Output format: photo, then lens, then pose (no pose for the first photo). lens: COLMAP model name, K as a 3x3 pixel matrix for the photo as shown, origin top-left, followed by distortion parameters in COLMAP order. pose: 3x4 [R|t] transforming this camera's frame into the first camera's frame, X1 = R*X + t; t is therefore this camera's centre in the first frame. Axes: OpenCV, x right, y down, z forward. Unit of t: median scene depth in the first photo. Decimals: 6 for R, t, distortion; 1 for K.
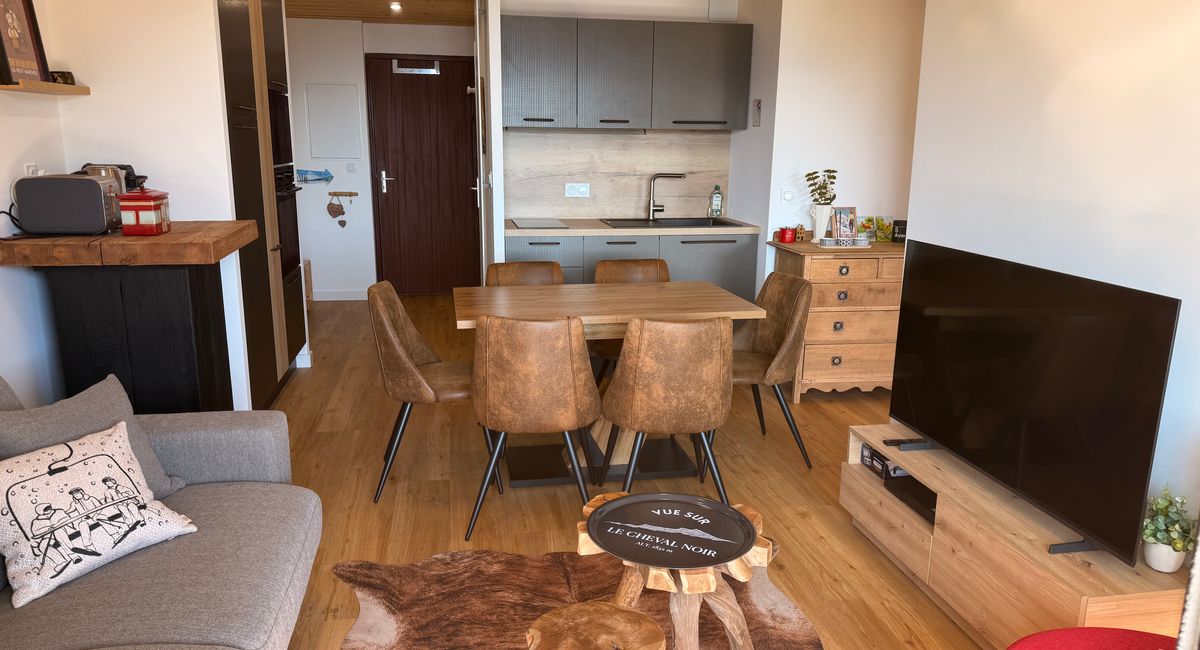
lens RADIAL K [[833.6, 0, 594.3], [0, 833.6, 331.7], [0, 0, 1]] dist [0.081044, -0.116543]
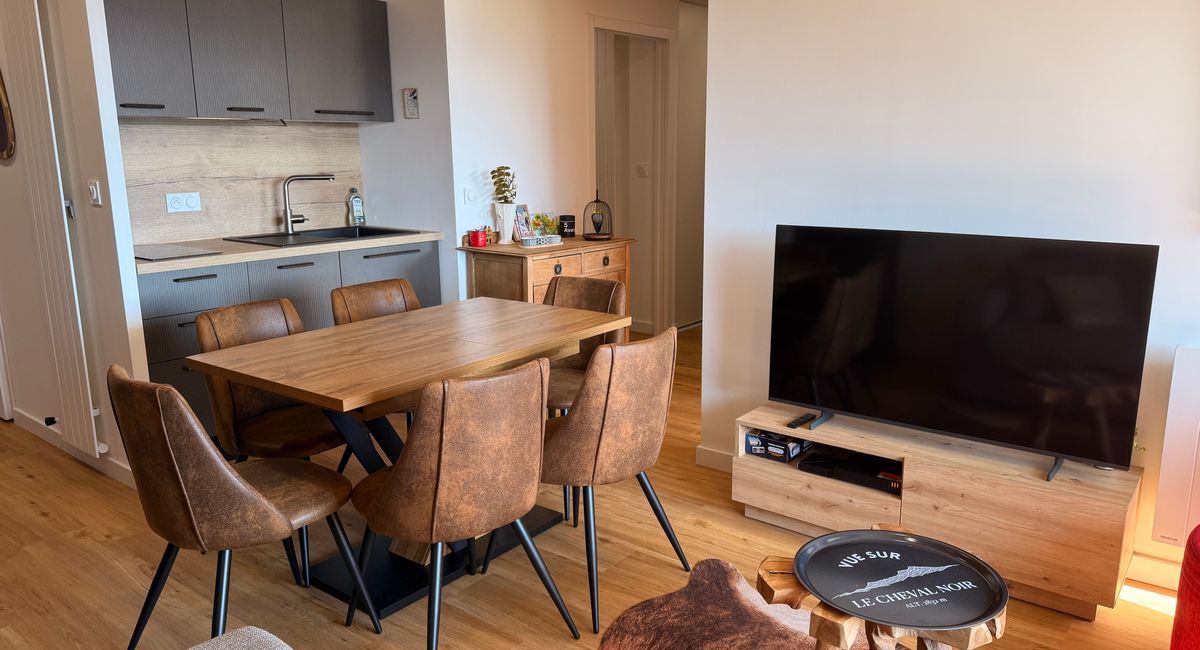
lens RADIAL K [[833.6, 0, 602.8], [0, 833.6, 324.9], [0, 0, 1]] dist [0.081044, -0.116543]
pose [[0.743683, -0.155660, 0.650158, -0.400332], [0.163951, 0.985282, 0.048359, -0.063928], [-0.648117, 0.070630, 0.758259, 0.335862]]
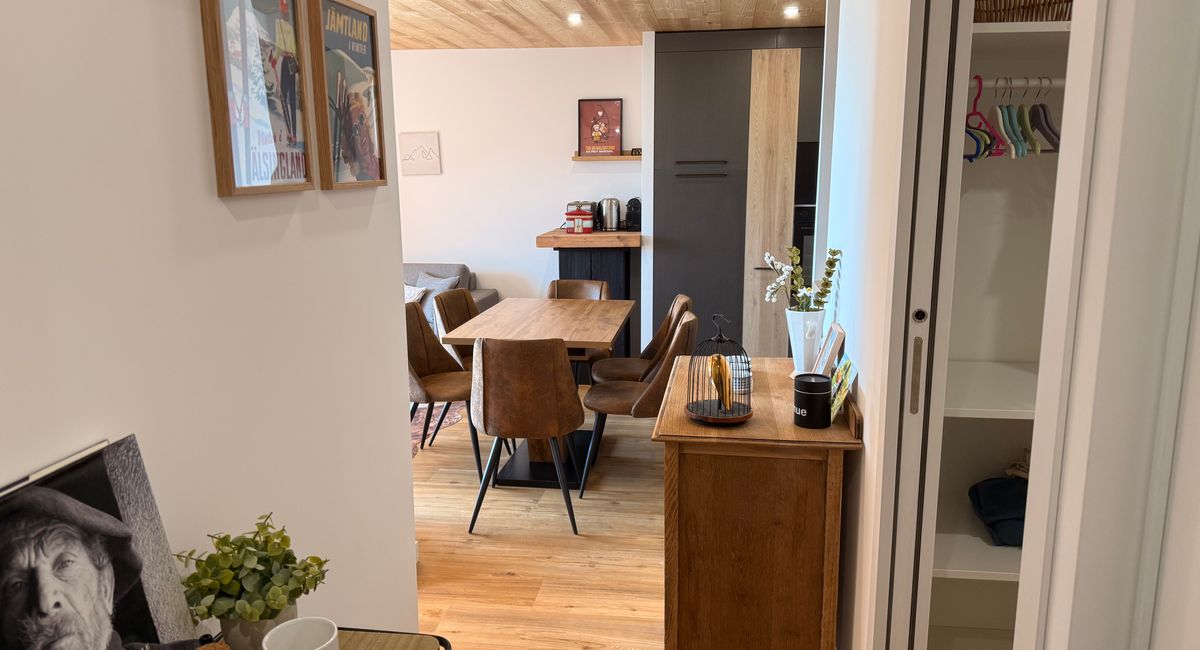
lens RADIAL K [[833.6, 0, 598.4], [0, 833.6, 325.0], [0, 0, 1]] dist [0.081044, -0.116543]
pose [[-0.315708, 0.166089, -0.934207, 1.193953], [-0.207454, 0.948659, 0.238766, -0.356373], [0.925900, 0.269186, -0.265043, 1.498636]]
